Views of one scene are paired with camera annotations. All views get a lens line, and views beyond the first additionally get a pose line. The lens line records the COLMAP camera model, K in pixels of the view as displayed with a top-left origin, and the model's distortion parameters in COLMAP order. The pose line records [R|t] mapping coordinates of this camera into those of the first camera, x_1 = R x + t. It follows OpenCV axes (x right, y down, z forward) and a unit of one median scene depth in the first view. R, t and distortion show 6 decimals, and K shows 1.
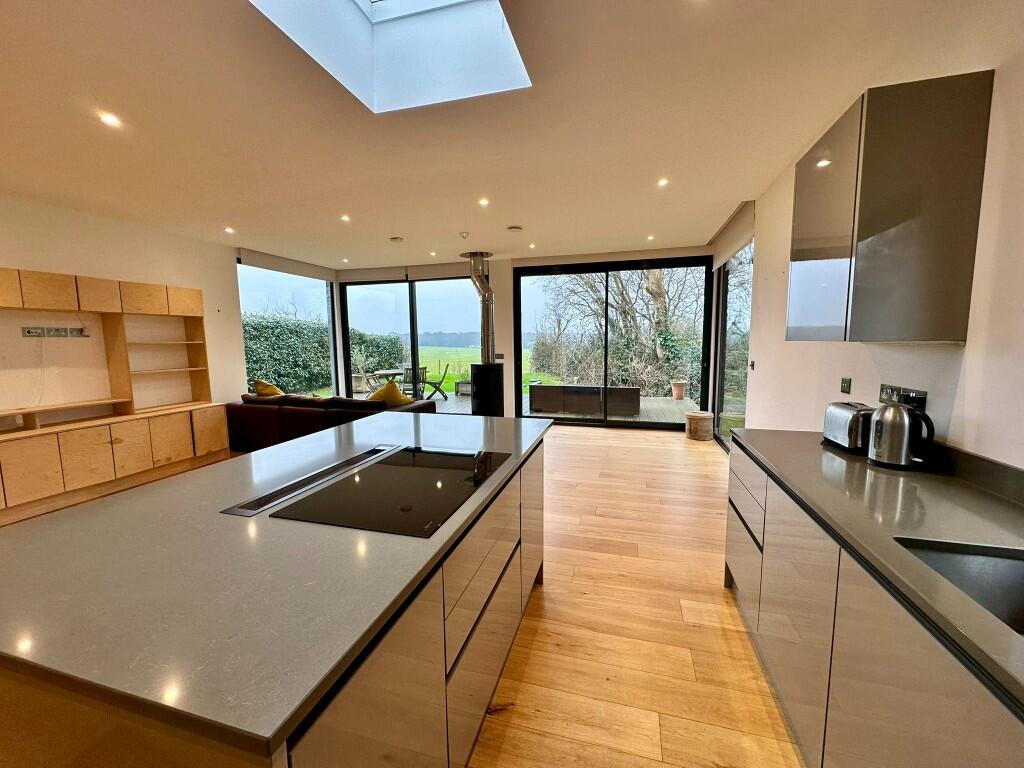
lens RADIAL K [[409.1, 0, 512.0], [0, 409.1, 384.0], [0, 0, 1]] dist [0.000403, 0.000005]
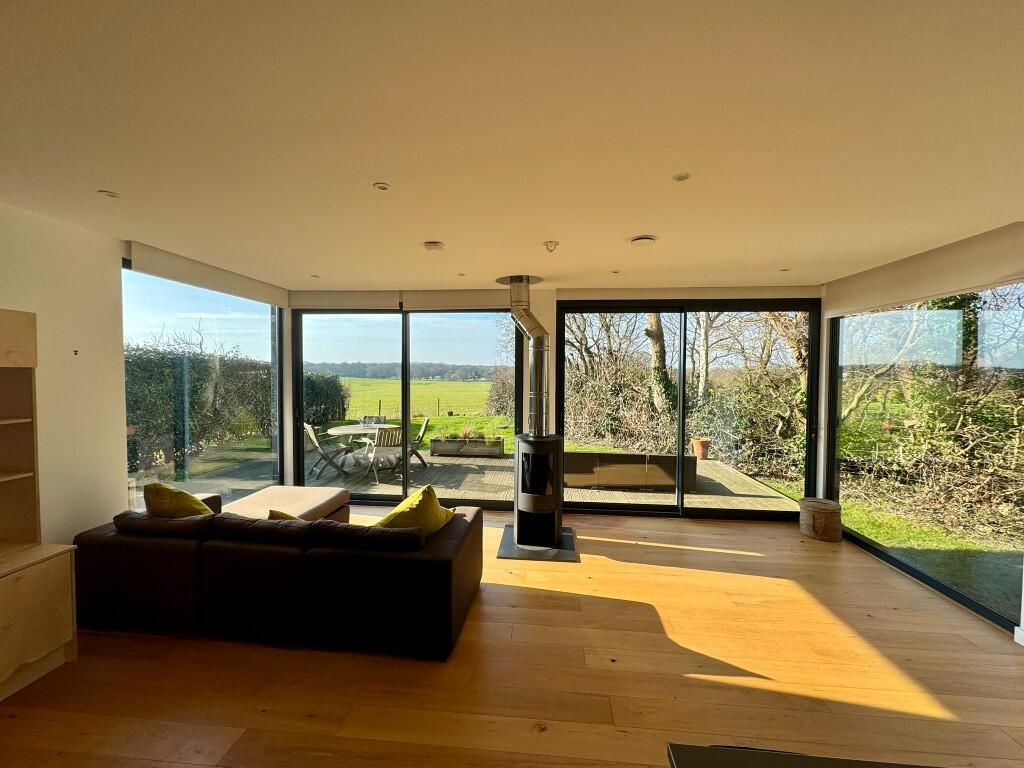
lens RADIAL K [[410.3, 0, 512.0], [0, 410.3, 384.0], [0, 0, 1]] dist [0.009210, -0.000283]
pose [[0.982486, 0.014053, 0.185805, -0.199052], [0.000620, 0.996900, -0.078679, -0.072116], [-0.186334, 0.077416, 0.979432, 0.283888]]
